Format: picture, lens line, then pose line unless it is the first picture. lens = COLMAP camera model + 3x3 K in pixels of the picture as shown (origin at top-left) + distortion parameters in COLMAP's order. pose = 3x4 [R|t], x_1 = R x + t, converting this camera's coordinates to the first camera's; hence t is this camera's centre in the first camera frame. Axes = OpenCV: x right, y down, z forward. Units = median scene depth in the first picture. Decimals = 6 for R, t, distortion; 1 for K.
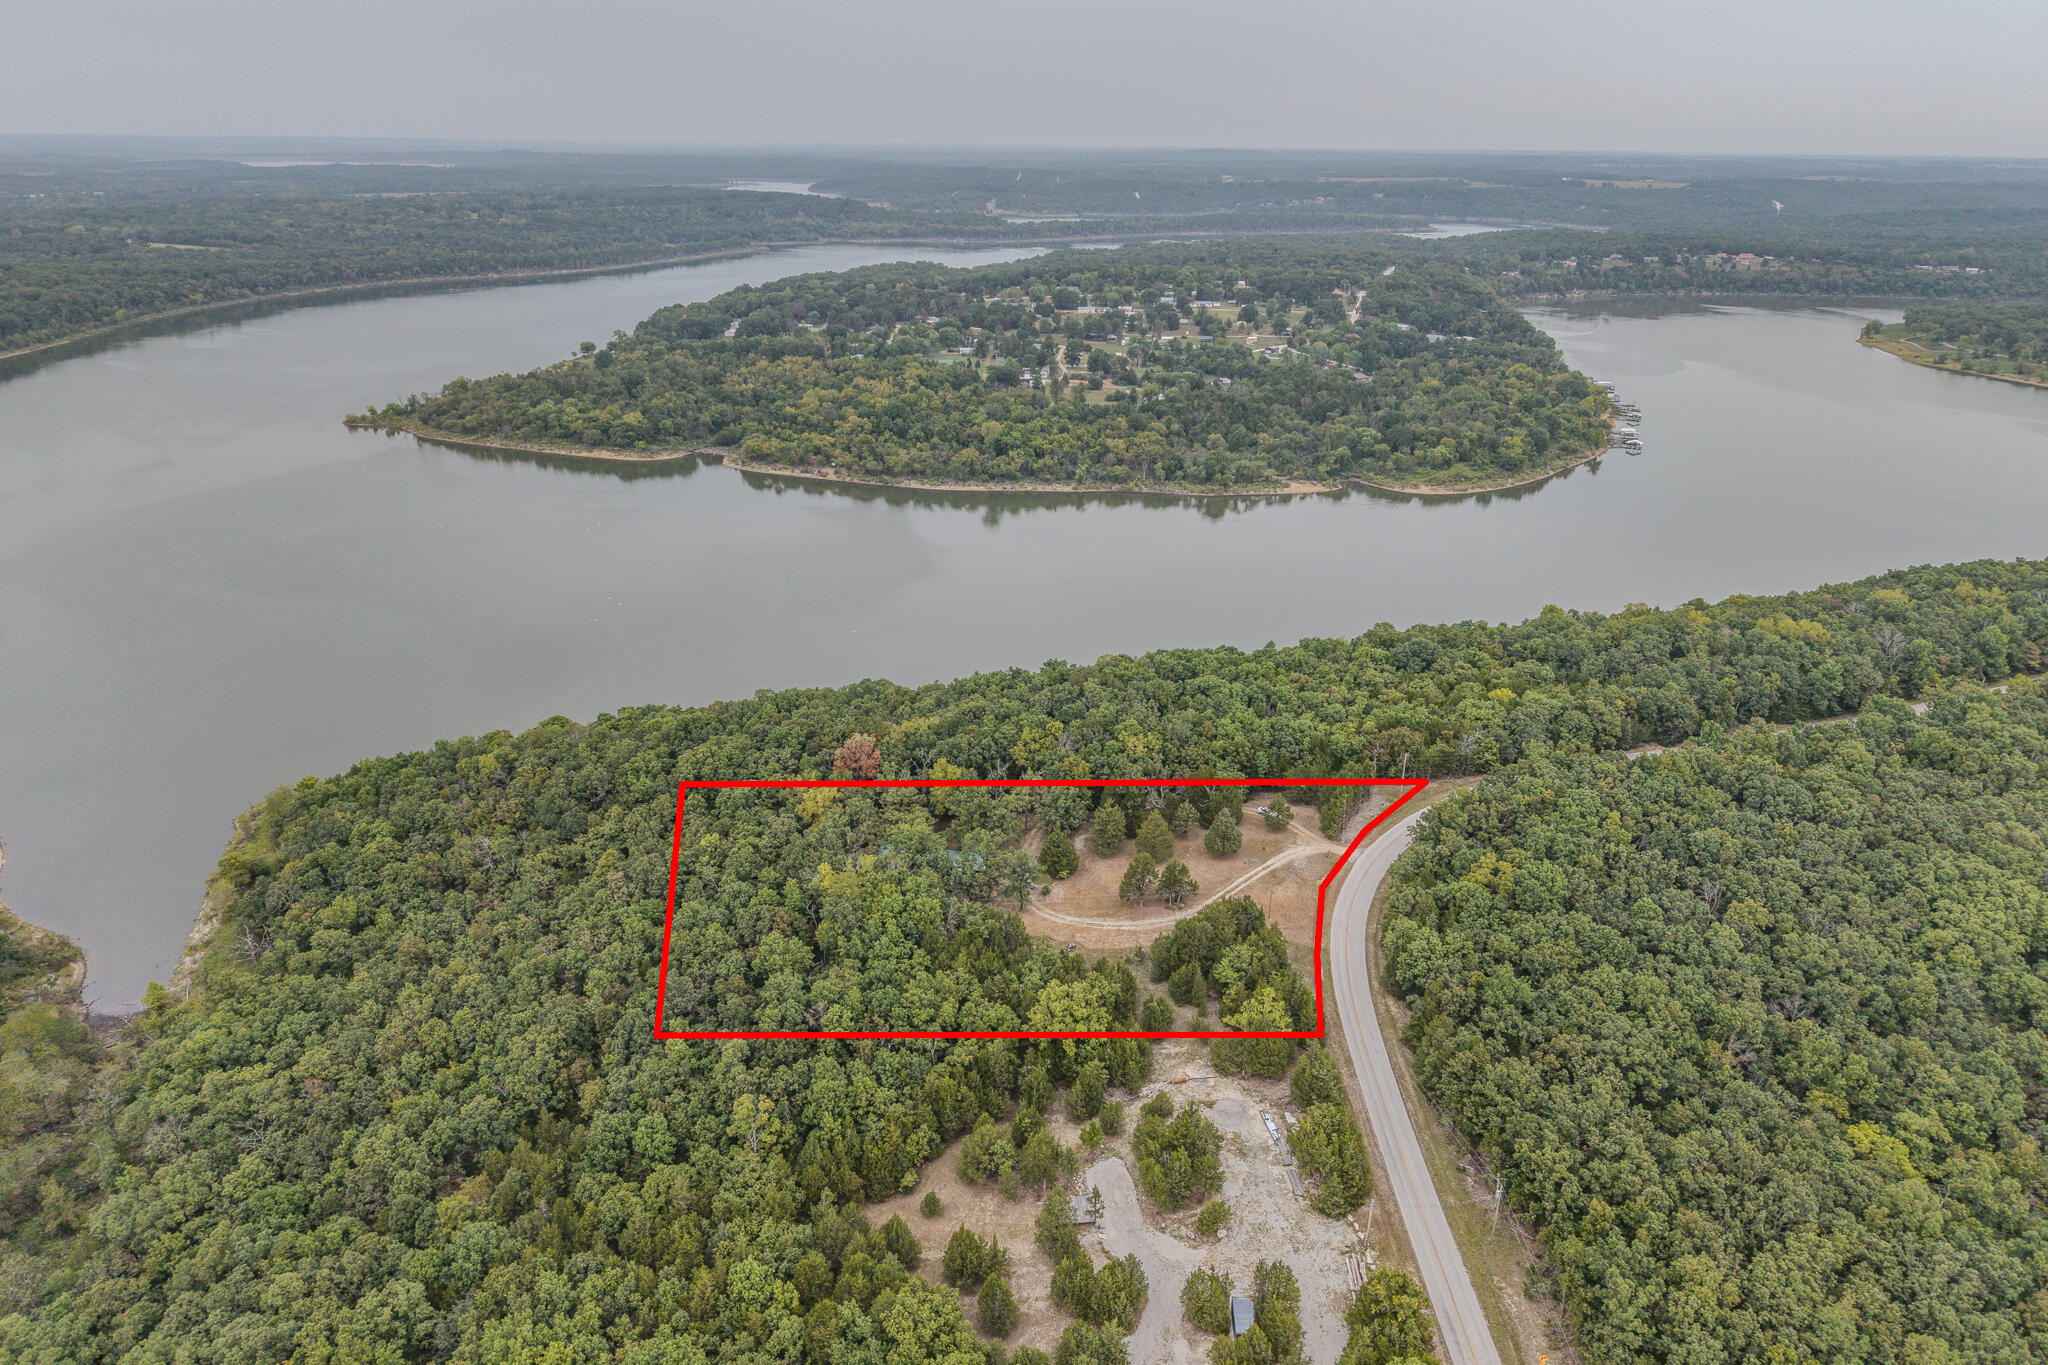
lens RADIAL K [[1364.4, 0, 1024.0], [0, 1364.4, 682.5], [0, 0, 1]] dist [0.035903, -0.050891]
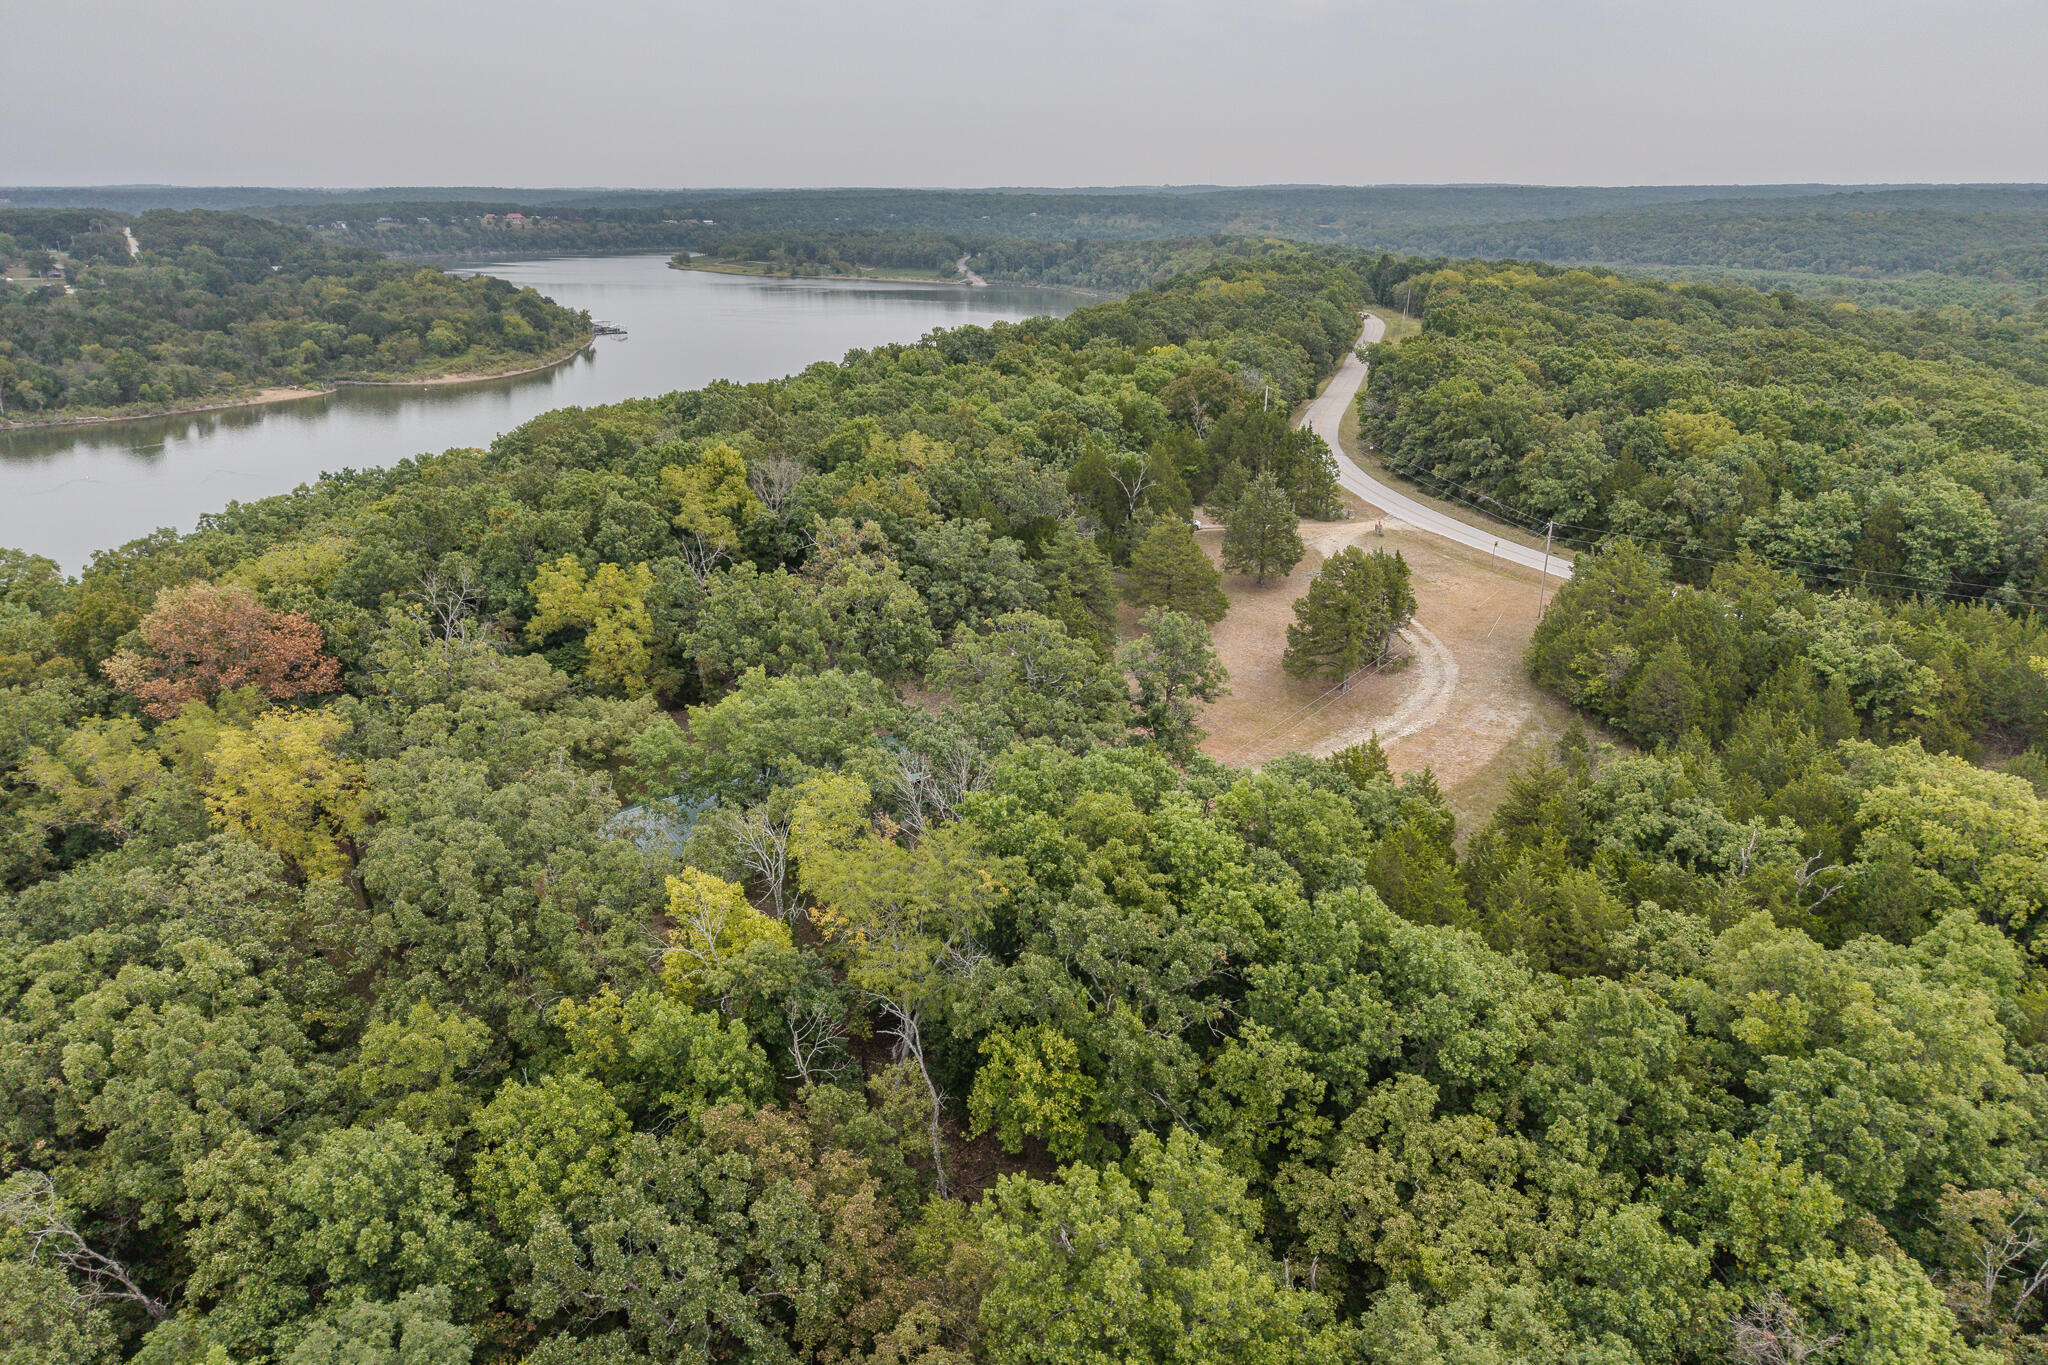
lens RADIAL K [[1373.2, 0, 1026.1], [0, 1373.2, 692.2], [0, 0, 1]] dist [0.015058, -0.011630]
pose [[0.637945, -0.273885, 0.719731, -0.086430], [0.290456, 0.951165, 0.104504, 0.031781], [-0.713205, 0.142382, 0.686342, 0.259220]]
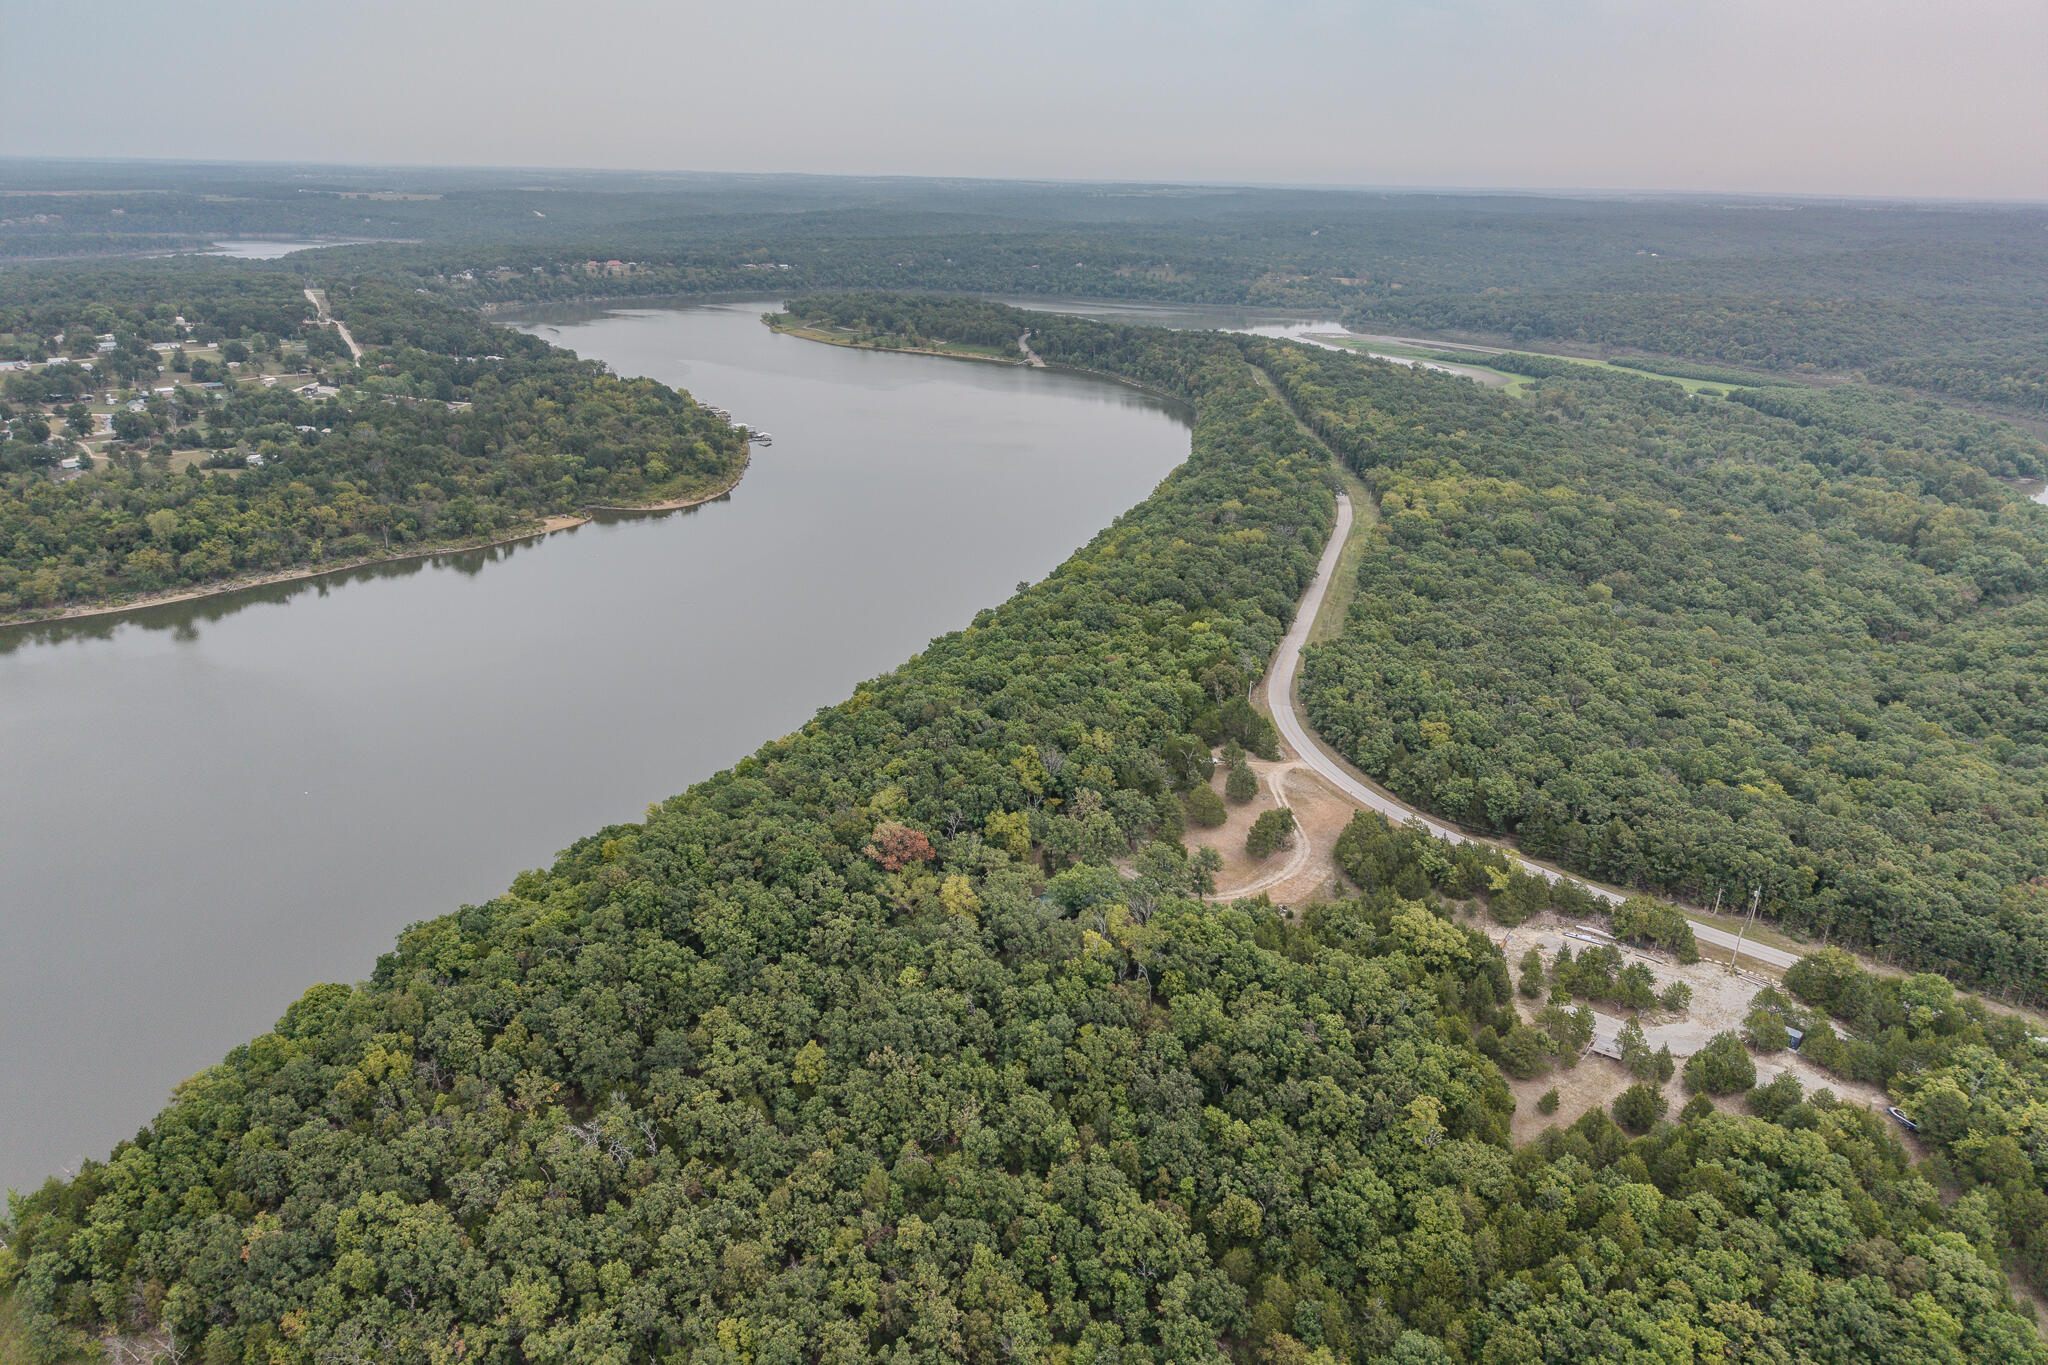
lens RADIAL K [[1366.0, 0, 1024.0], [0, 1366.0, 682.5], [0, 0, 1]] dist [0.070456, -0.089708]
pose [[0.656647, -0.260324, 0.707846, -0.260717], [0.266858, 0.958023, 0.104776, -0.046401], [-0.705408, 0.120093, 0.698553, 0.112825]]
